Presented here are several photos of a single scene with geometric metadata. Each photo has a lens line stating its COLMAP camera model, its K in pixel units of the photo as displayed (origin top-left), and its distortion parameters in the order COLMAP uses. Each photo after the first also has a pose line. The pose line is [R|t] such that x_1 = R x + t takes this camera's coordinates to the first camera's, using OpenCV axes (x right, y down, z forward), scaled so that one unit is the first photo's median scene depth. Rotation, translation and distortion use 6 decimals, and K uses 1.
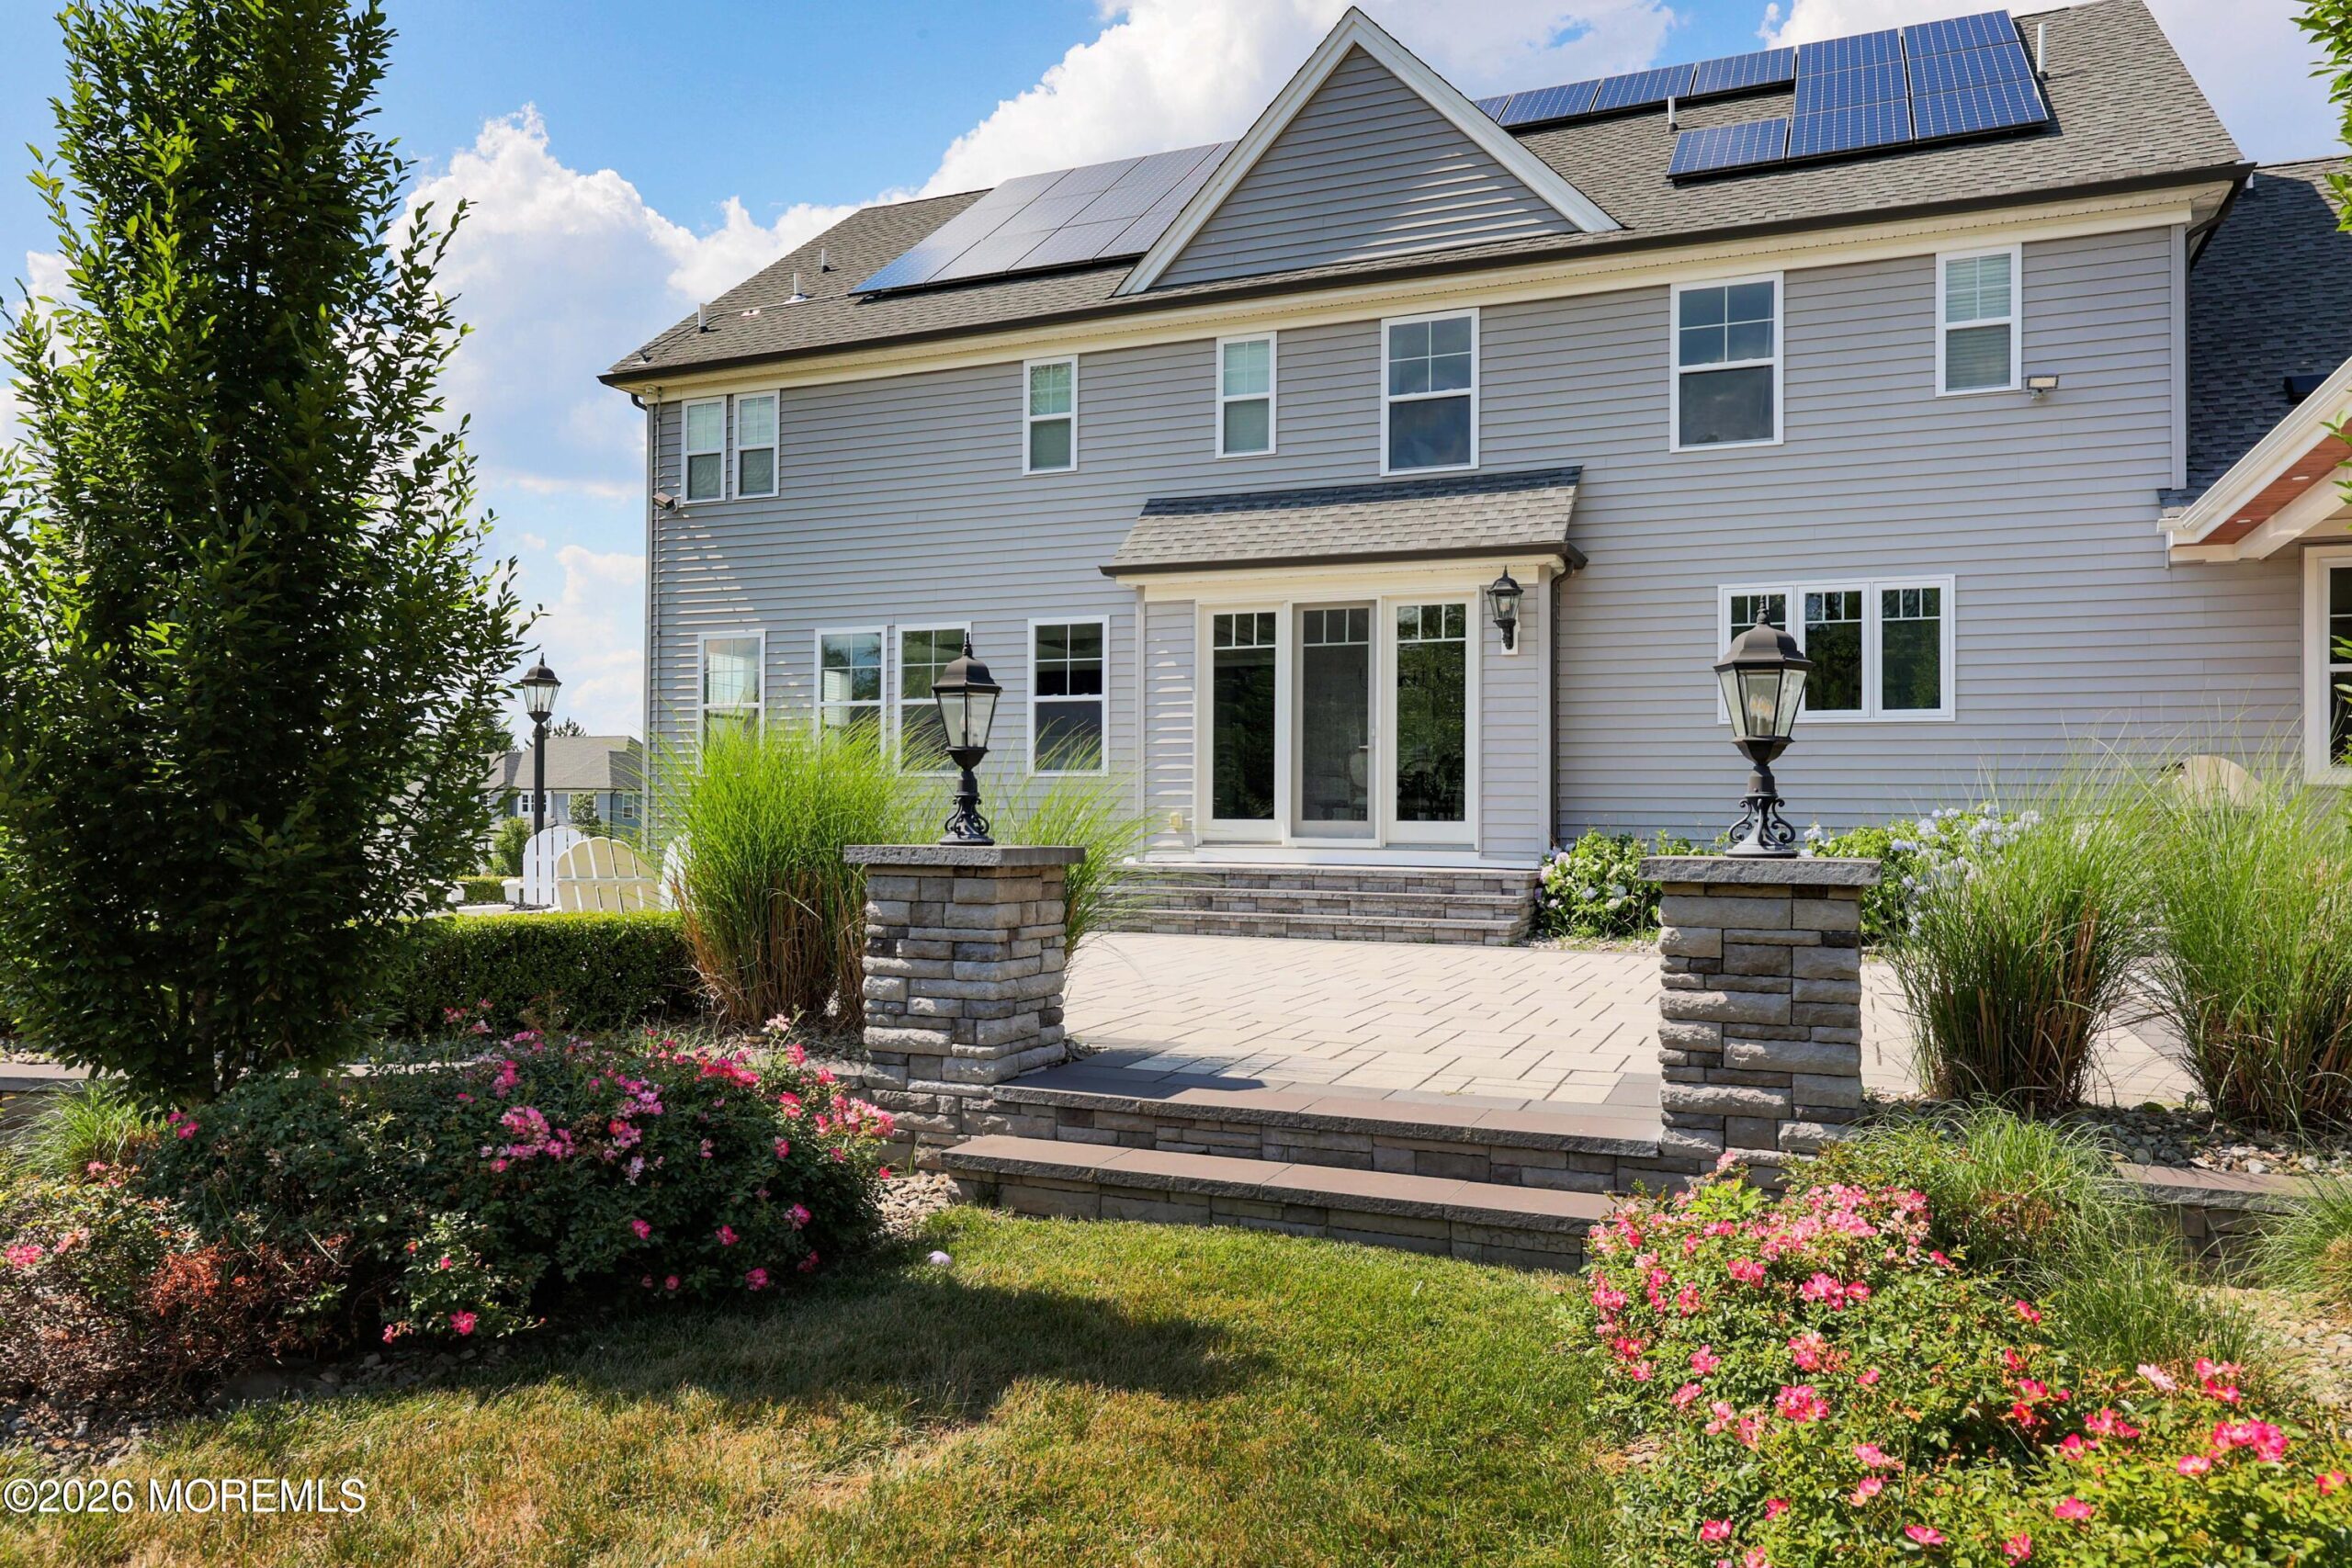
lens RADIAL K [[1539.3, 0, 1127.8], [0, 1539.3, 786.3], [0, 0, 1]] dist [0.001244, -0.002266]
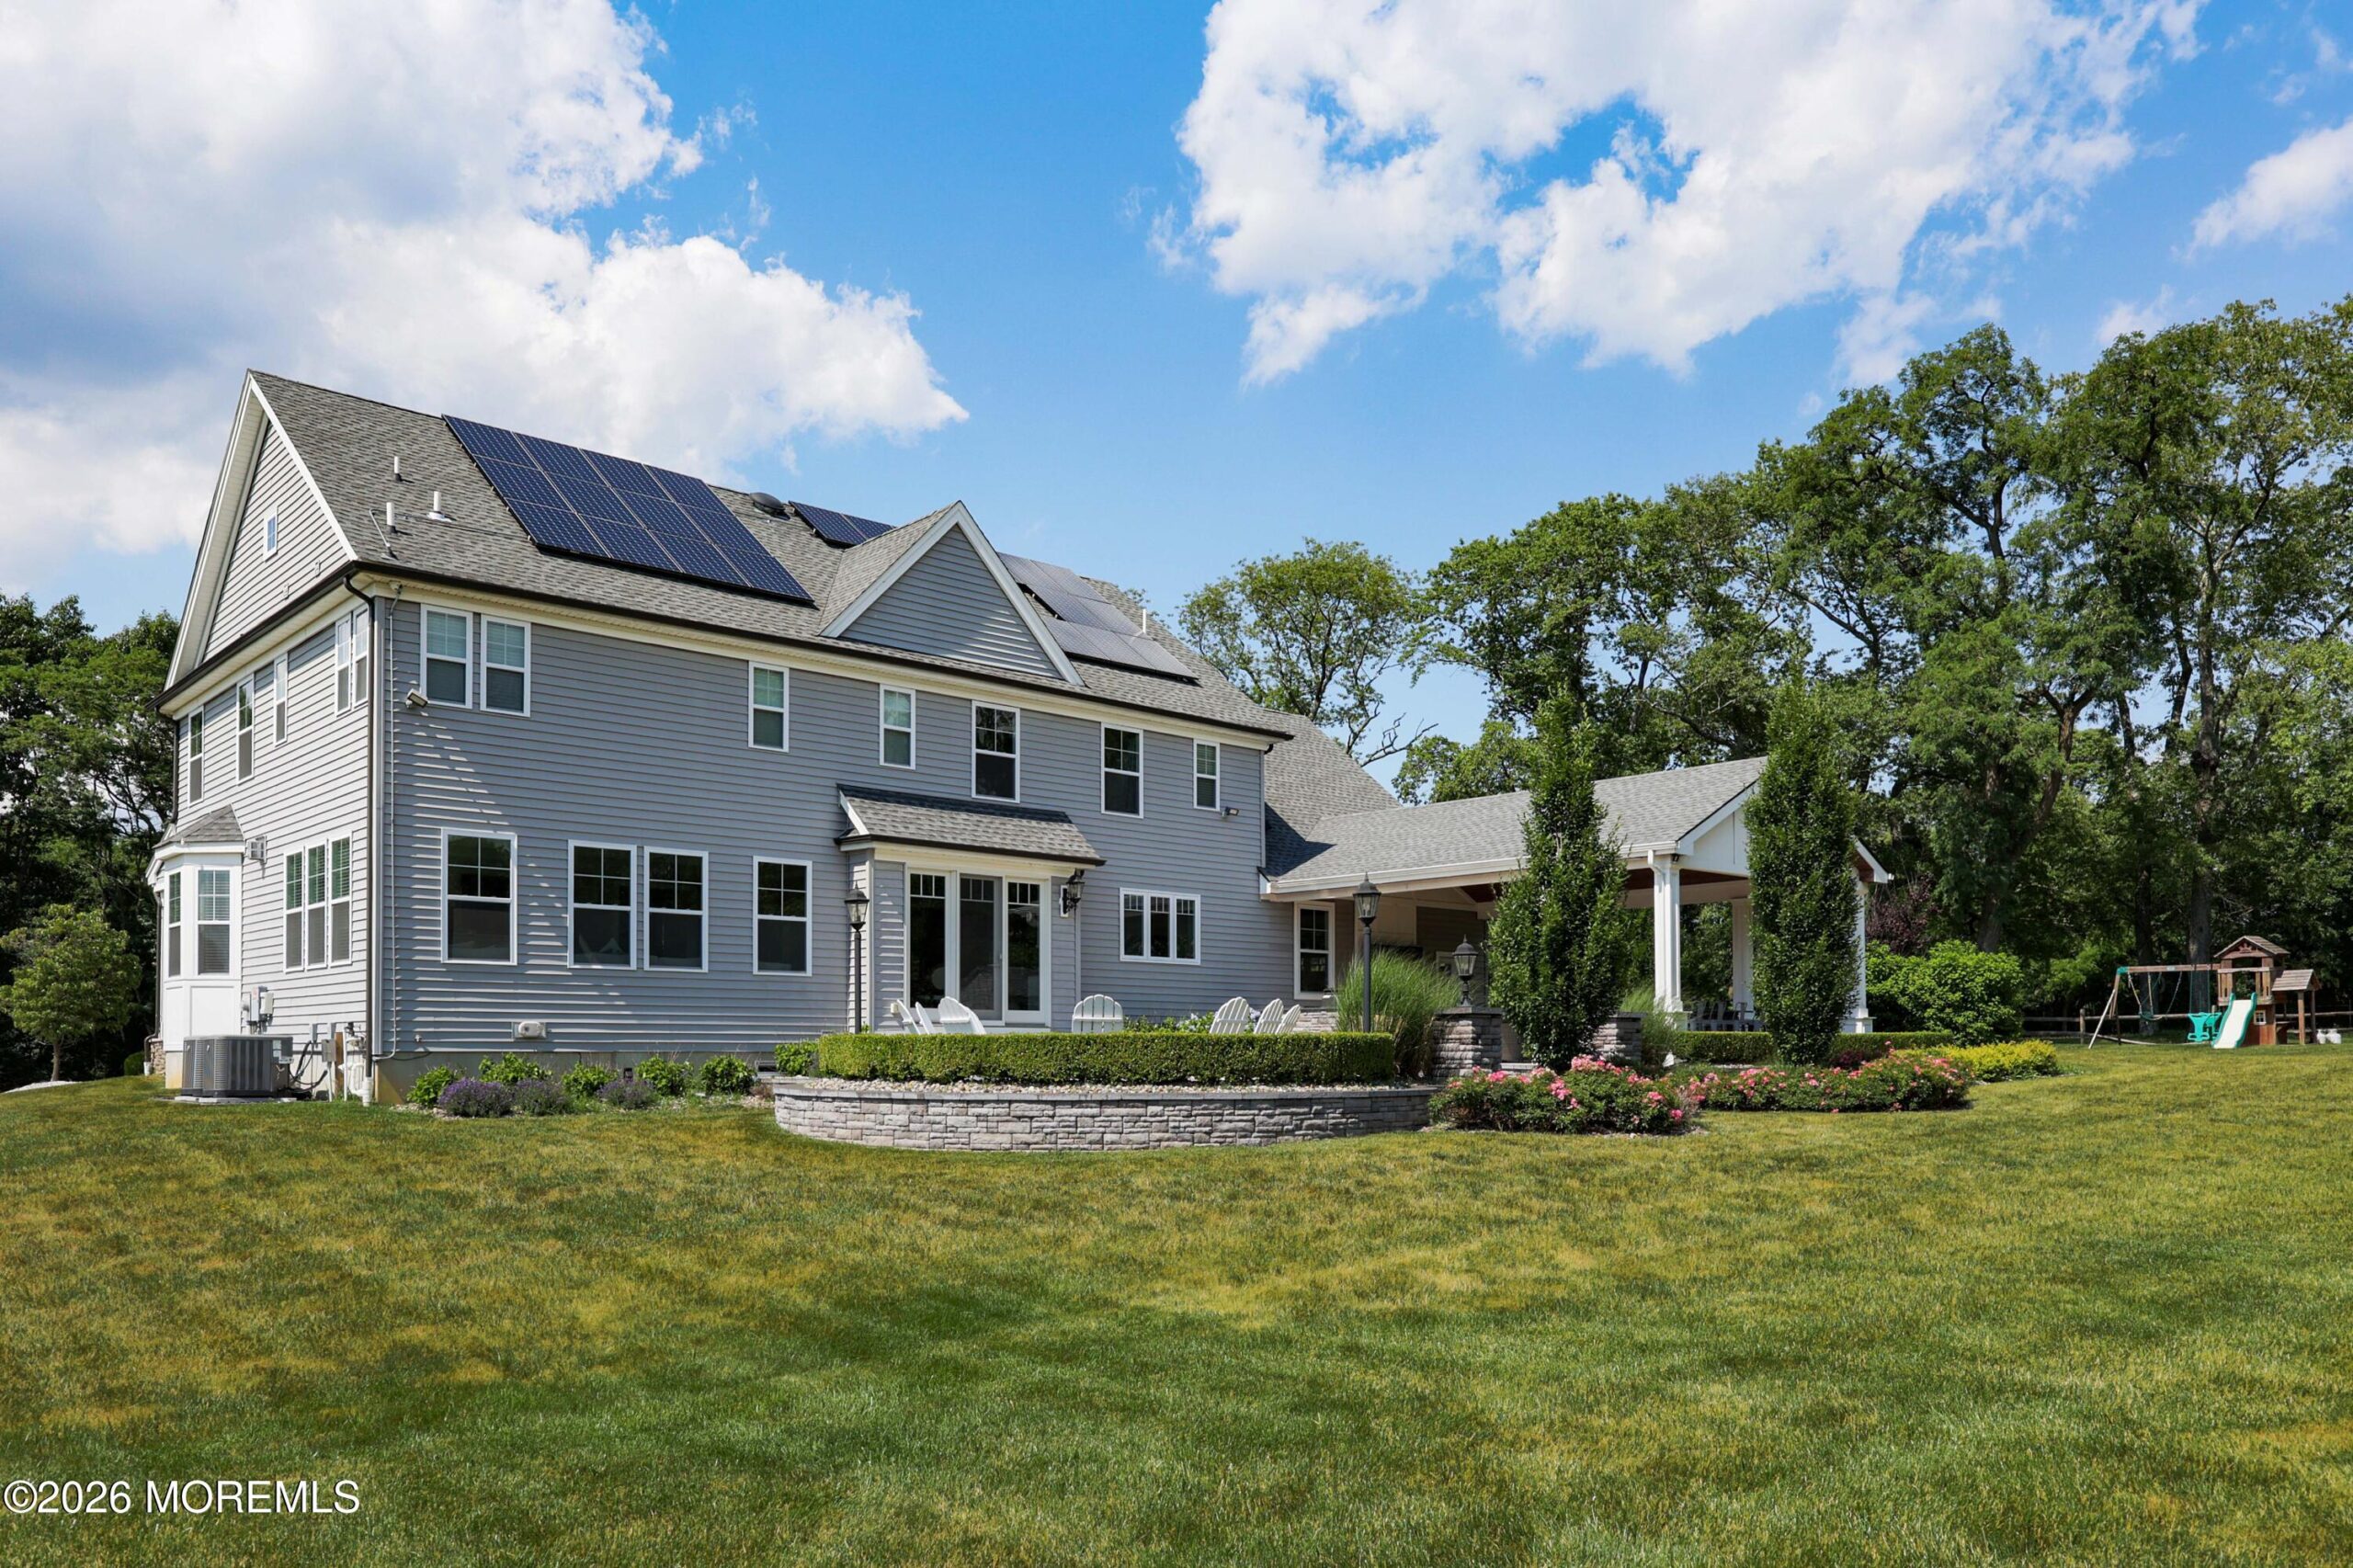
lens RADIAL K [[1691.6, 0, 1208.9], [0, 1691.6, 979.2], [0, 0, 1]] dist [-0.002801, 0.005268]
pose [[0.405077, 0.029875, 0.913794, -1.431691], [-0.018689, 0.999528, -0.024393, 0.030586], [-0.914092, -0.007196, 0.405444, 0.050095]]
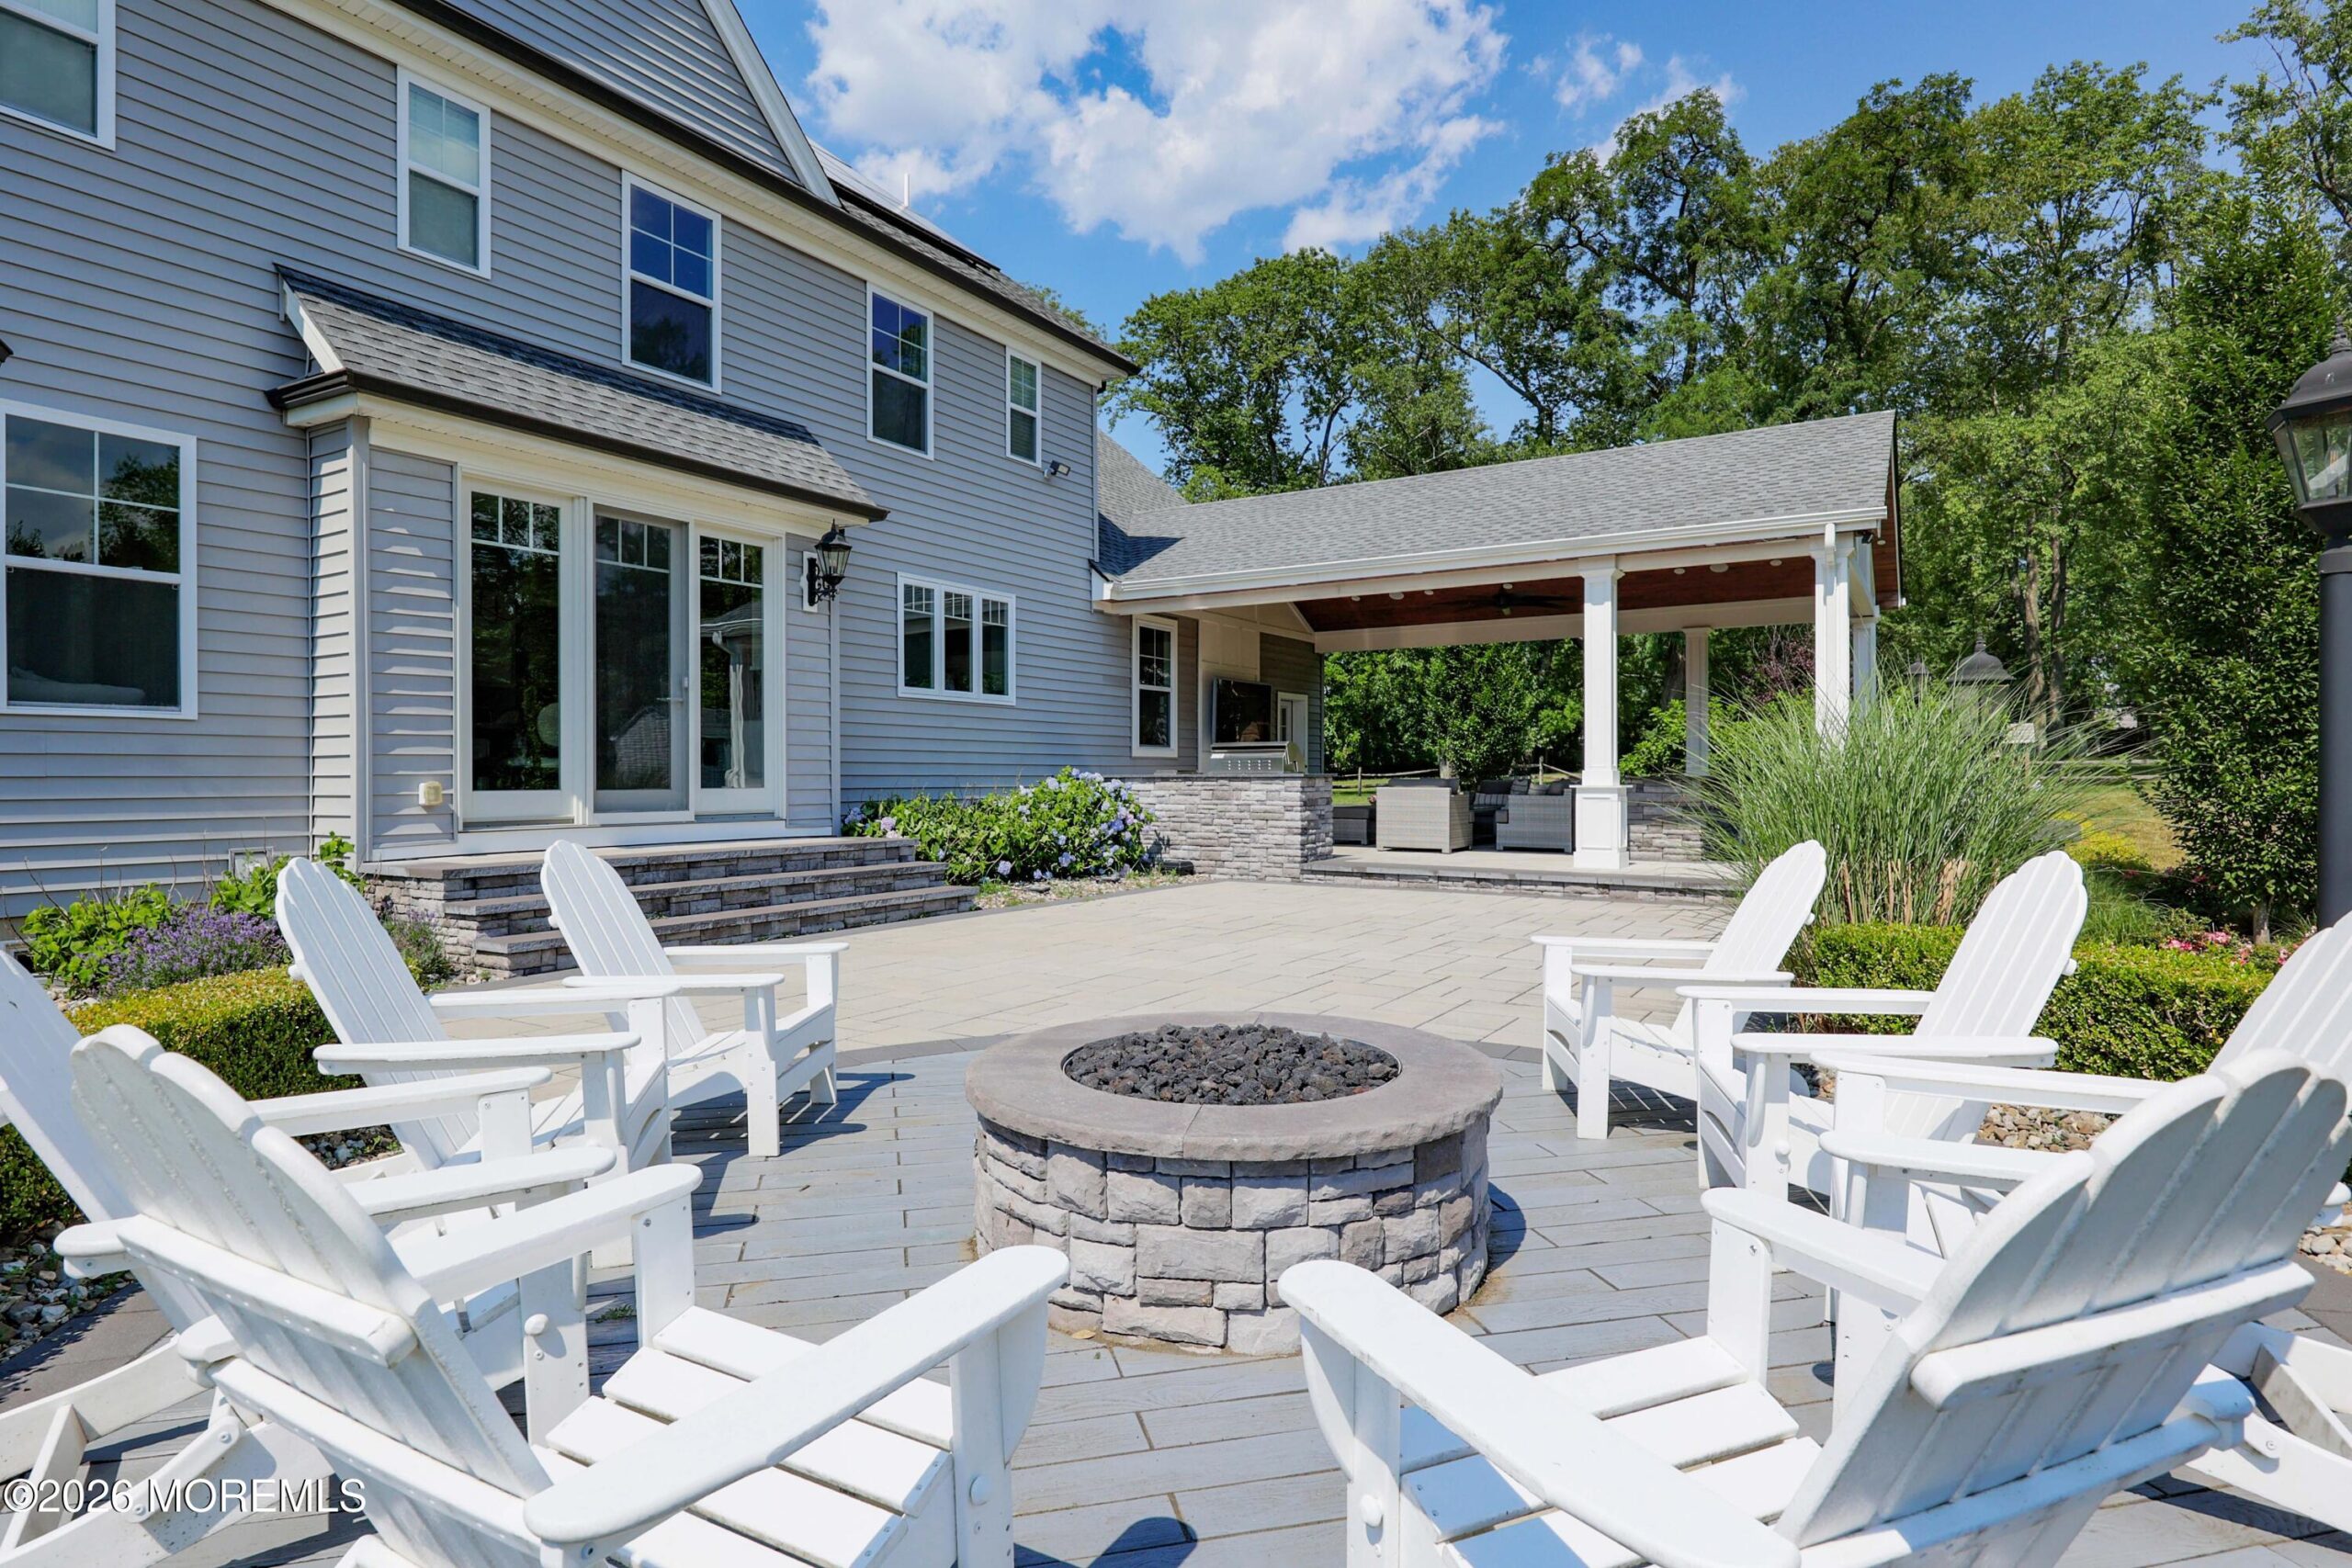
lens RADIAL K [[1245.1, 0, 1161.5], [0, 1245.1, 765.4], [0, 0, 1]] dist [-0.003267, 0.001456]
pose [[0.161508, -0.002346, 0.986869, -0.462816], [-0.021563, 0.999750, 0.005906, 0.000555], [-0.986636, -0.022233, 0.161417, 0.641244]]
